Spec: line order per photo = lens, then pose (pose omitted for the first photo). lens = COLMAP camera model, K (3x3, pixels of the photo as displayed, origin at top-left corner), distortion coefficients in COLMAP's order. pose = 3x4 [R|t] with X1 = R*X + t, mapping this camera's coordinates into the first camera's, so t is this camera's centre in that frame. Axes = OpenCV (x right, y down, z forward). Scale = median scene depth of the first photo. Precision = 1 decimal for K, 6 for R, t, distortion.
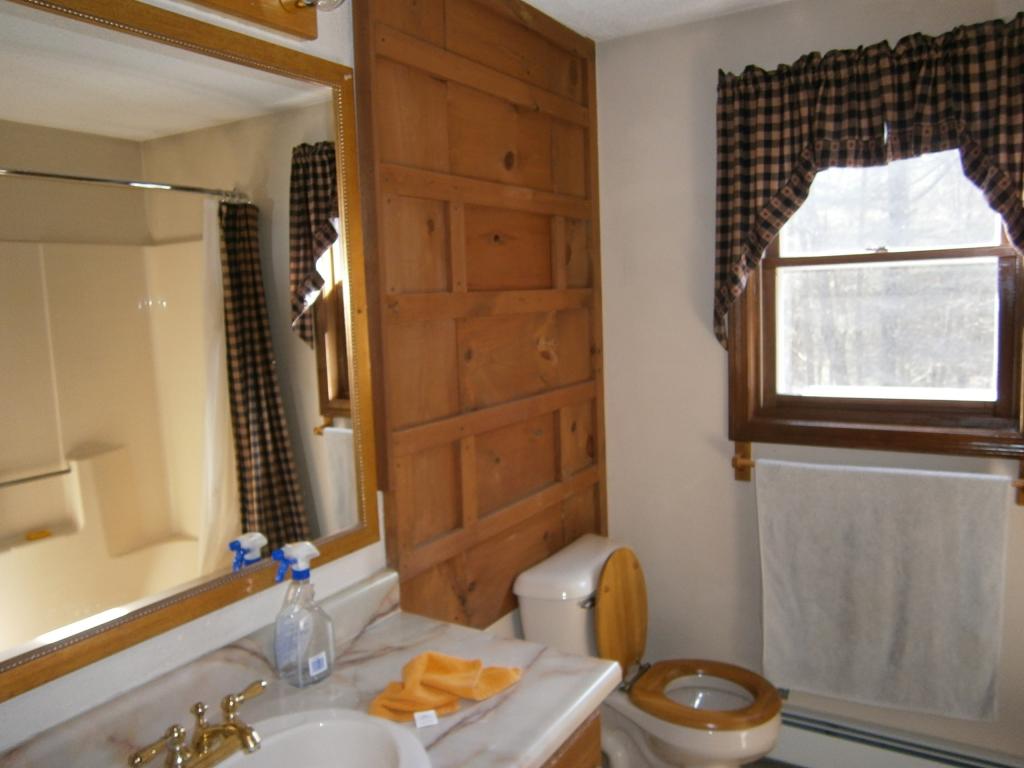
lens RADIAL K [[810.5, 0, 512.0], [0, 810.5, 384.0], [0, 0, 1]] dist [-0.038651, 0.010306]
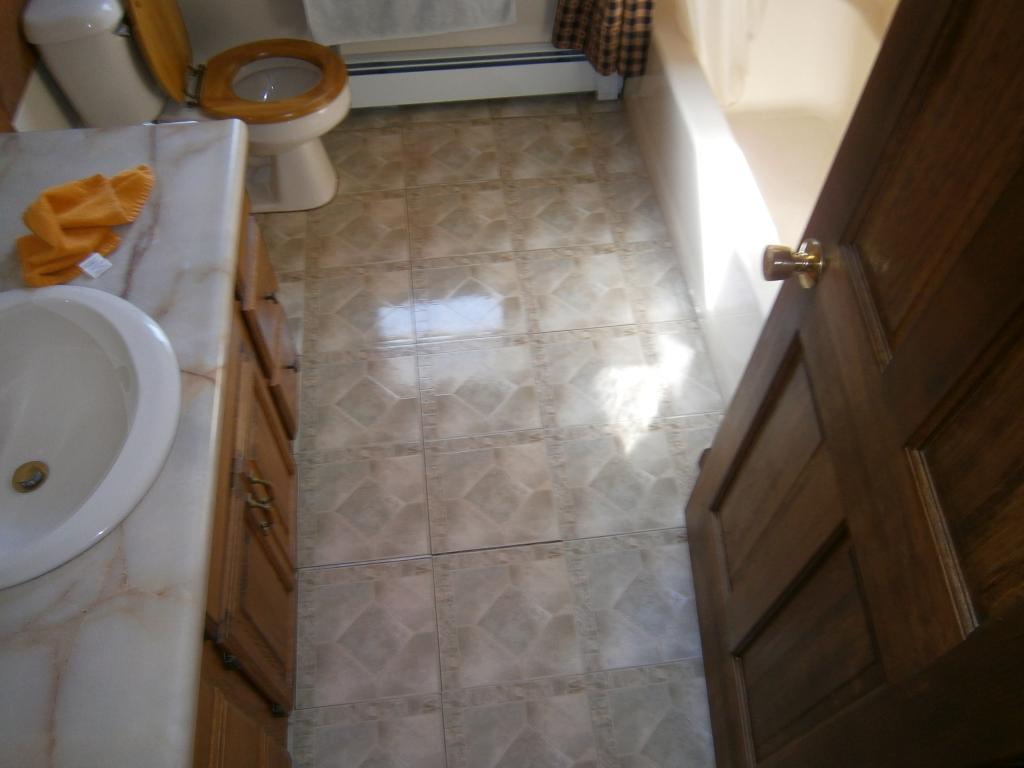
lens RADIAL K [[810.5, 0, 512.0], [0, 810.5, 384.0], [0, 0, 1]] dist [-0.038651, 0.010306]
pose [[0.788237, -0.480551, 0.384386, -0.130851], [0.036619, 0.660163, 0.750229, -0.148765], [-0.614281, -0.577283, 0.537962, 0.113055]]
